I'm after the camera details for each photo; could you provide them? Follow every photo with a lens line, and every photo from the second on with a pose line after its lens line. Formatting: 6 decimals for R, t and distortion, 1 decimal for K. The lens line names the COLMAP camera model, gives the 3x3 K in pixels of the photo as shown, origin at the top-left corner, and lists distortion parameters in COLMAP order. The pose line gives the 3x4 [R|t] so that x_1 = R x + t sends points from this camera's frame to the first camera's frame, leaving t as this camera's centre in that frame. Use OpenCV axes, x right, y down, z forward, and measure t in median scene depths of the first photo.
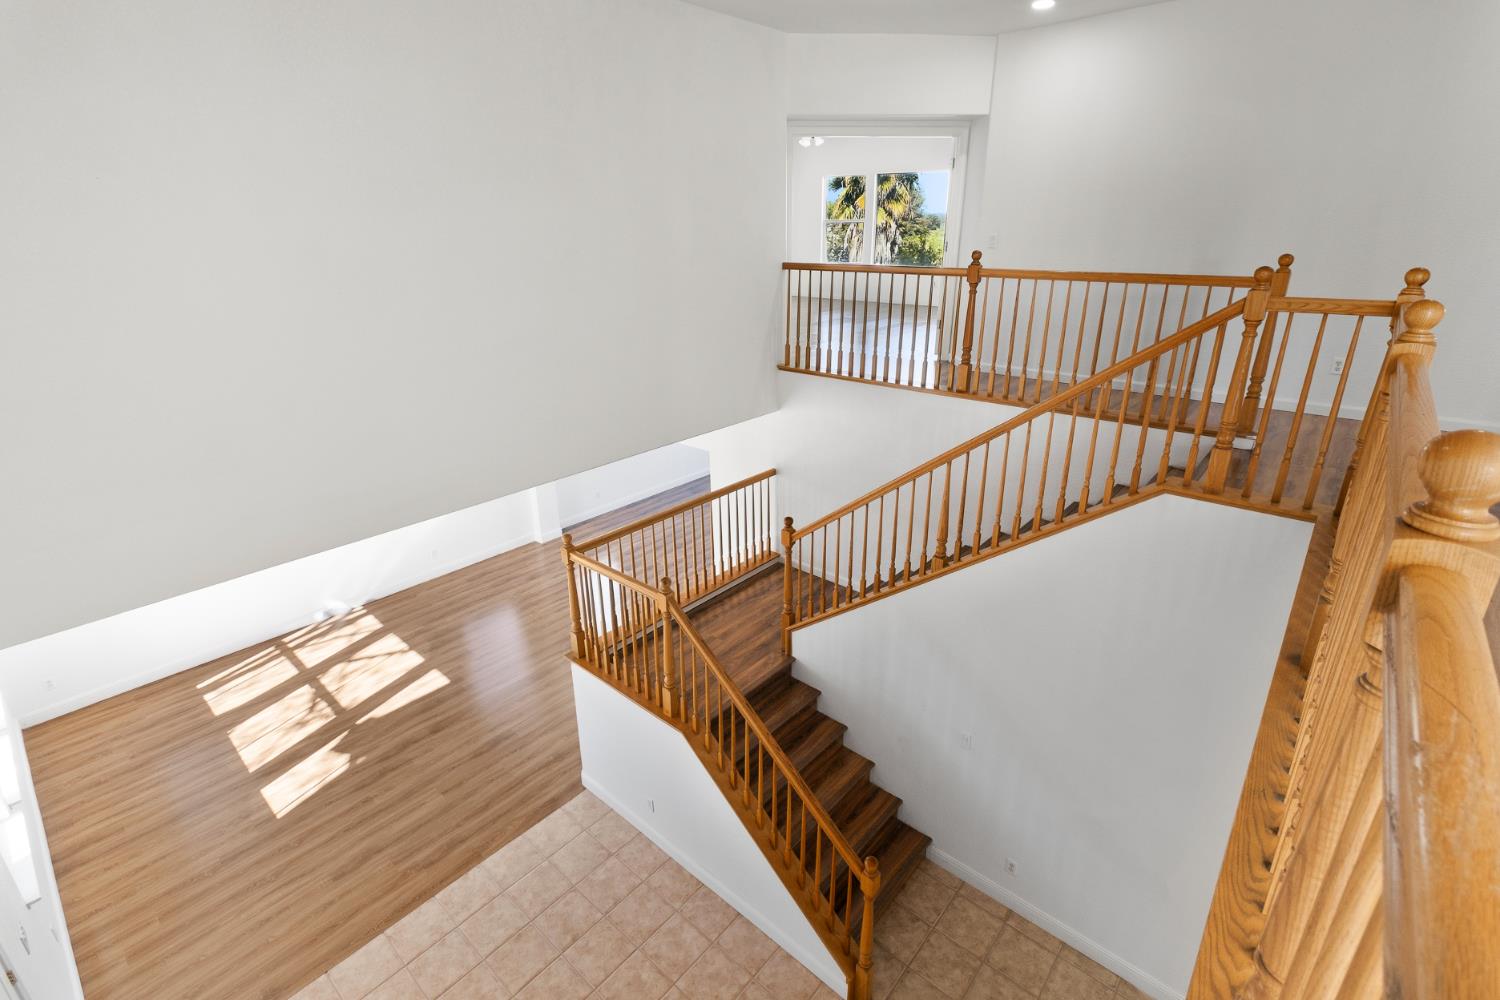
lens RADIAL K [[685.9, 0, 754.9], [0, 685.9, 500.6], [0, 0, 1]] dist [0.002804, -0.000167]
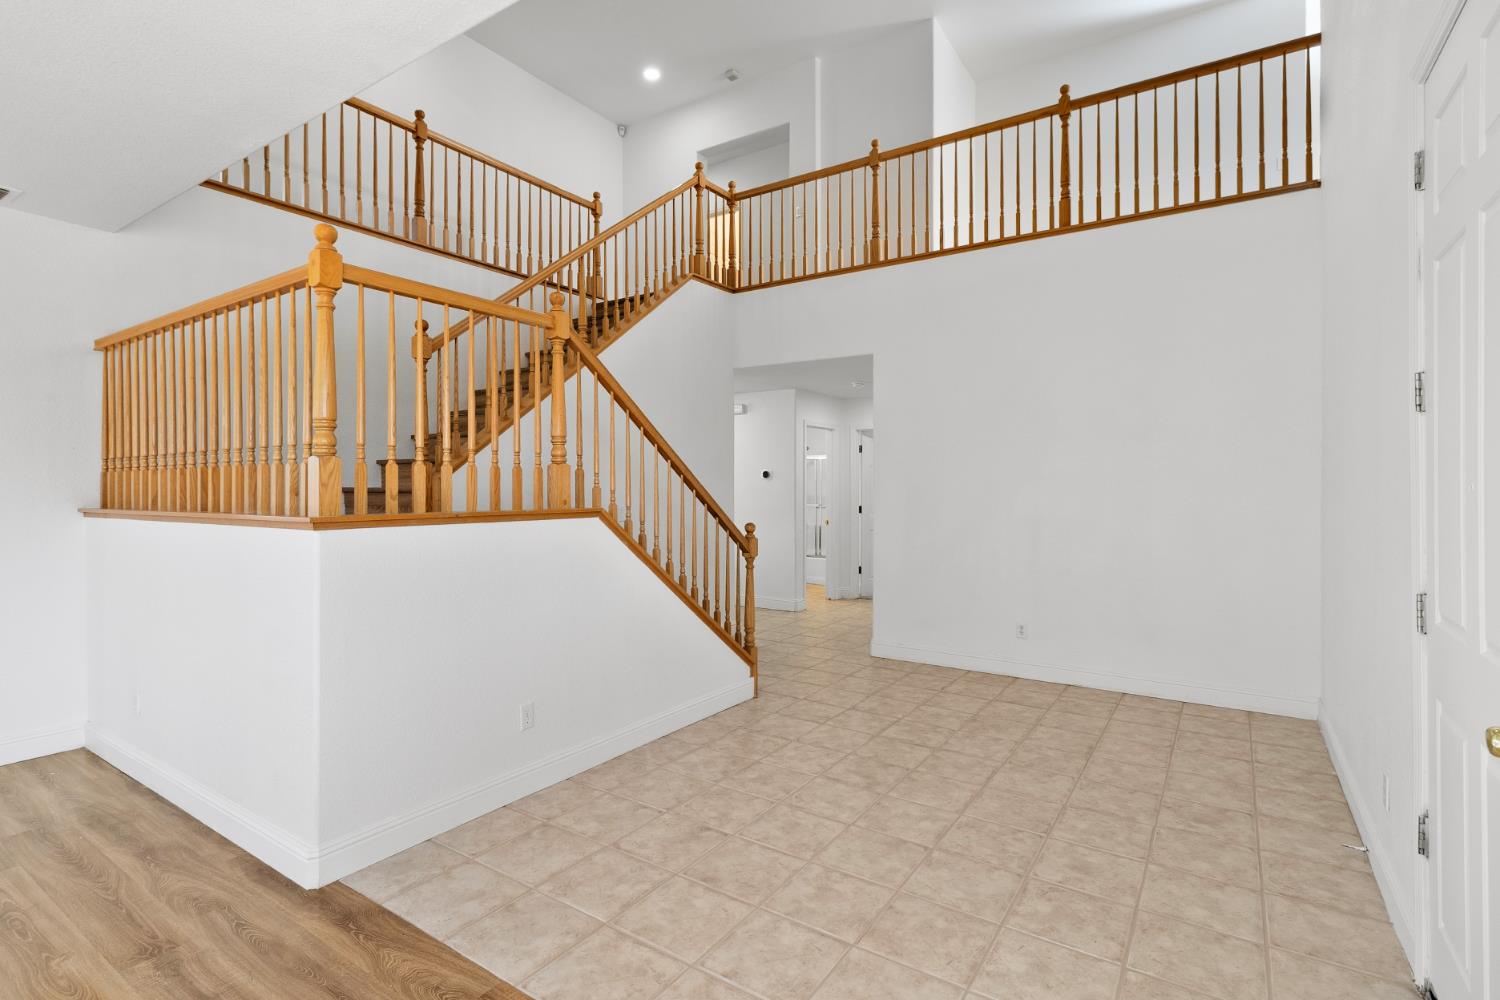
lens RADIAL K [[720.9, 0, 755.6], [0, 720.9, 492.5], [0, 0, 1]] dist [-0.006907, -0.000785]
pose [[-0.130061, 0.001684, 0.991505, -0.819618], [0.367153, 0.928993, 0.046584, 0.314060], [-0.921023, 0.370093, -0.121444, 0.841035]]
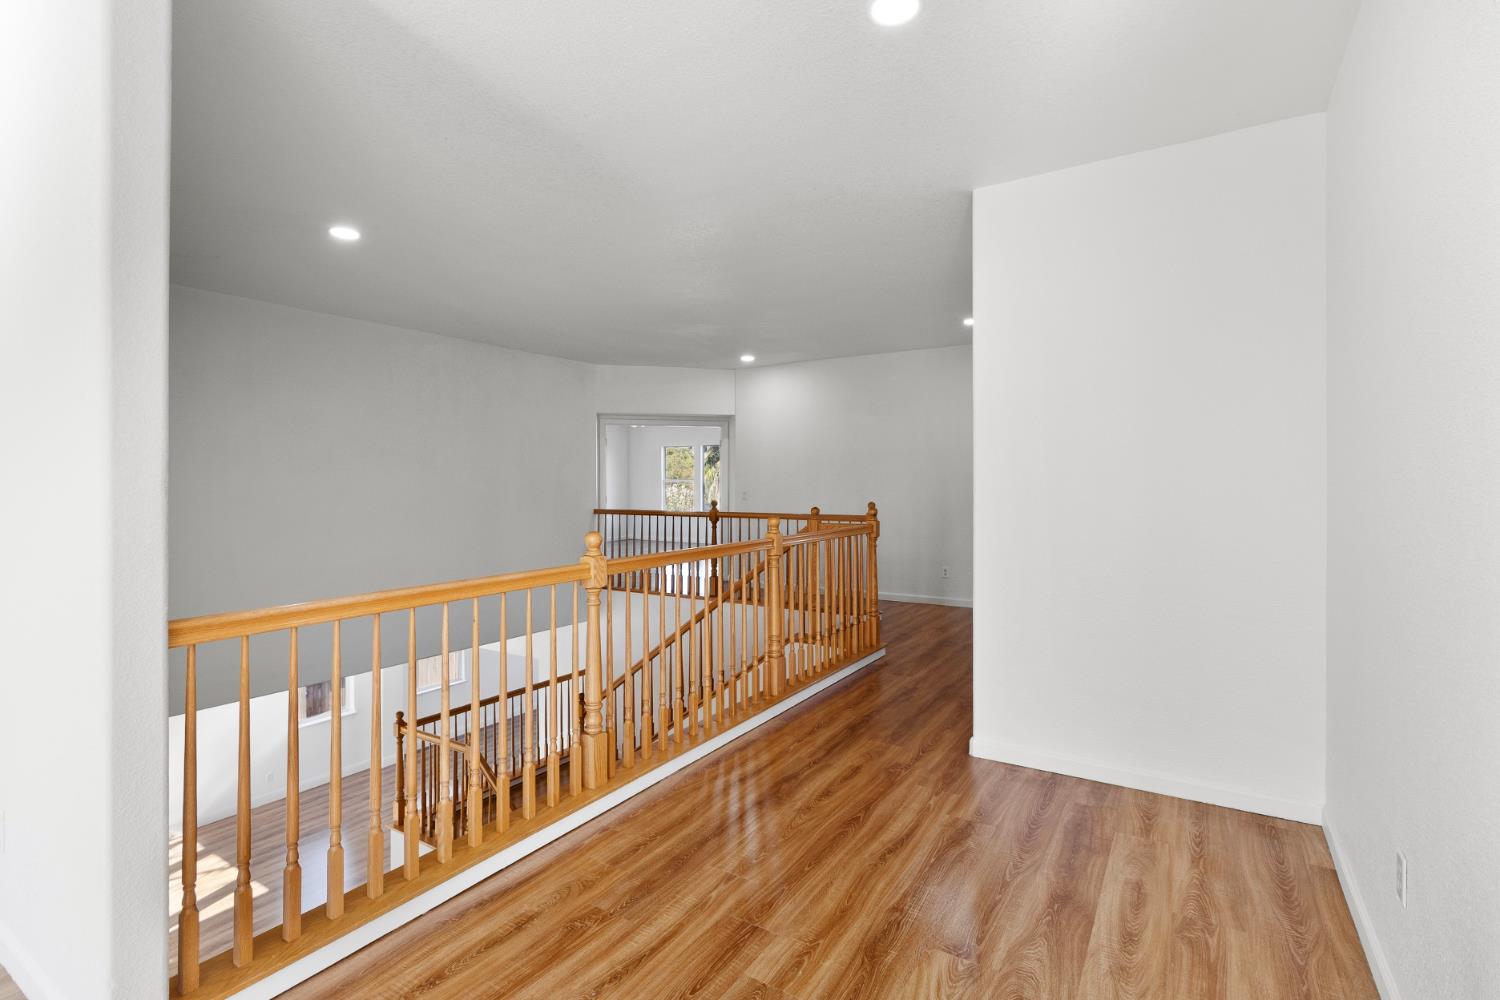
lens RADIAL K [[693.9, 0, 760.6], [0, 693.9, 478.1], [0, 0, 1]] dist [-0.001144, 0.000733]
pose [[0.988886, 0.005103, 0.148586, 0.190045], [0.050853, 0.927523, -0.370292, 0.156452], [-0.139707, 0.373732, 0.916955, -0.425971]]
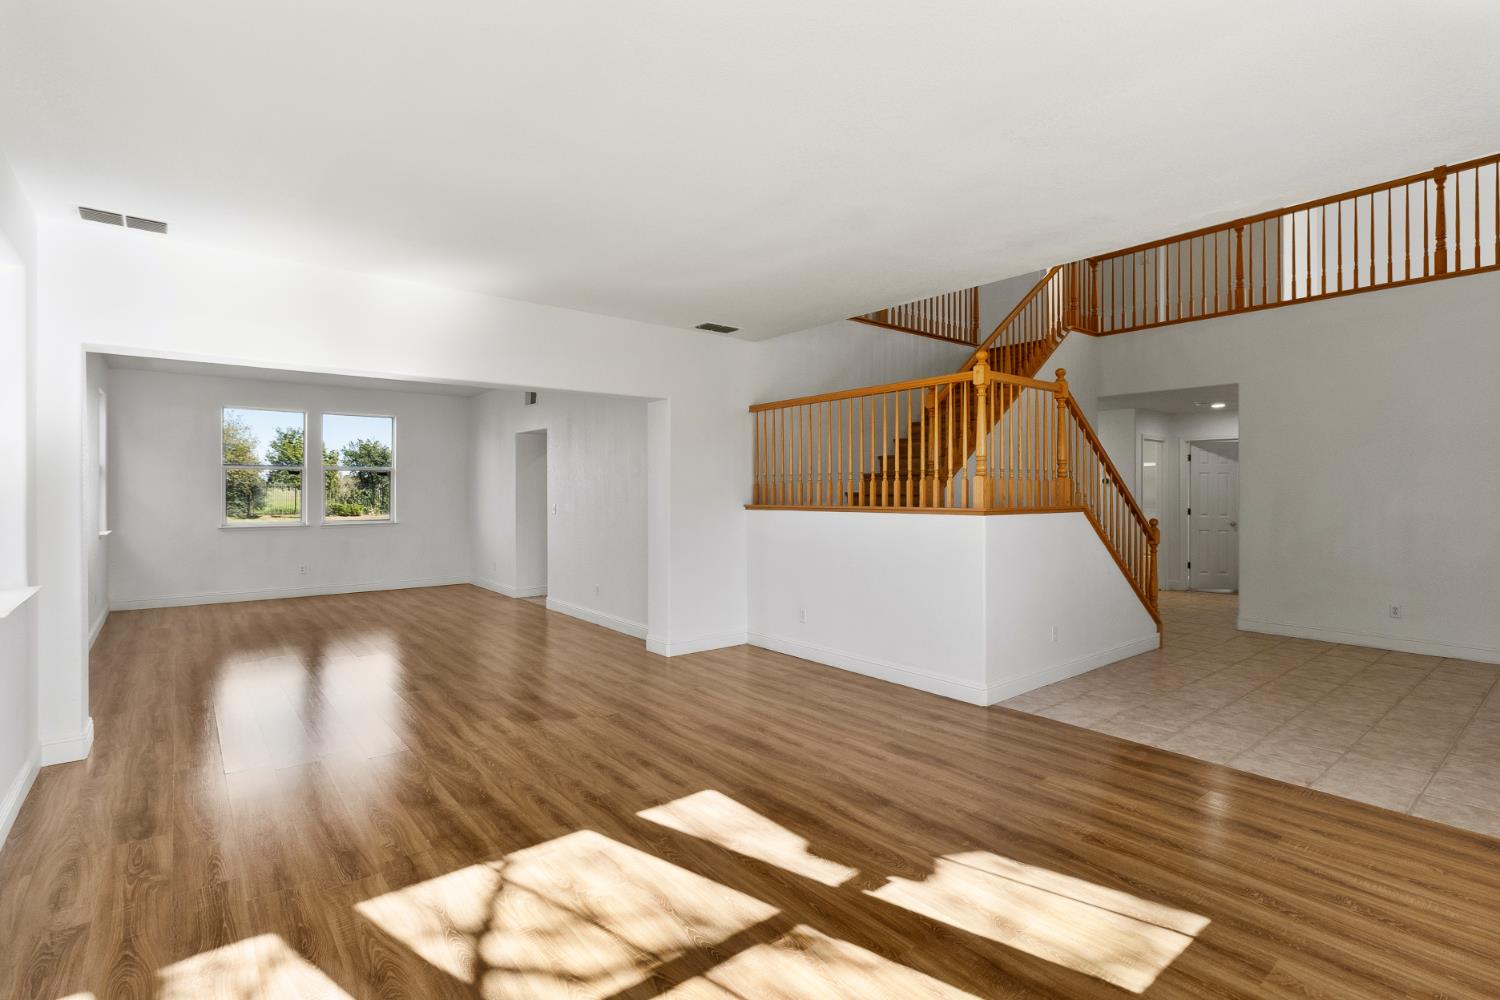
lens RADIAL K [[723.0, 0, 733.9], [0, 723.0, 493.6], [0, 0, 1]] dist [0.000766, -0.000405]
pose [[0.170781, 0.004104, 0.985300, -1.268504], [0.360906, 0.930233, -0.066430, 0.168004], [-0.916832, 0.366946, 0.157385, 1.208996]]
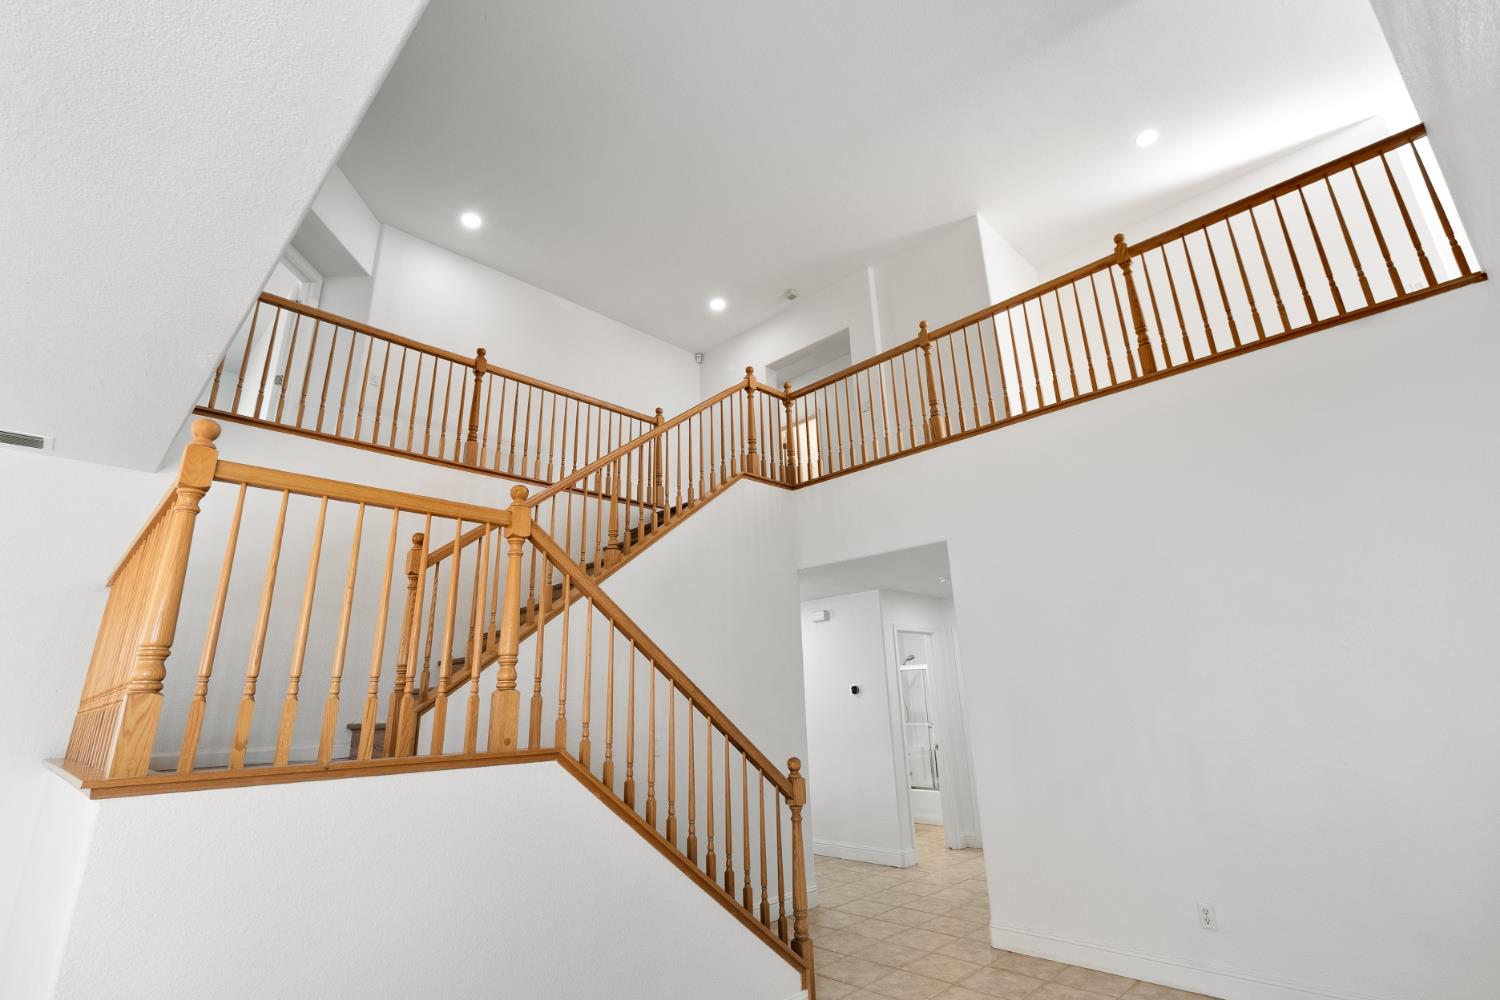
lens RADIAL K [[693.9, 0, 760.6], [0, 693.9, 478.1], [0, 0, 1]] dist [-0.001144, 0.000733]
pose [[0.063280, 0.317345, 0.946197, -0.648799], [0.398696, 0.861114, -0.315473, 0.357365], [-0.914897, 0.397208, -0.072033, 0.714638]]
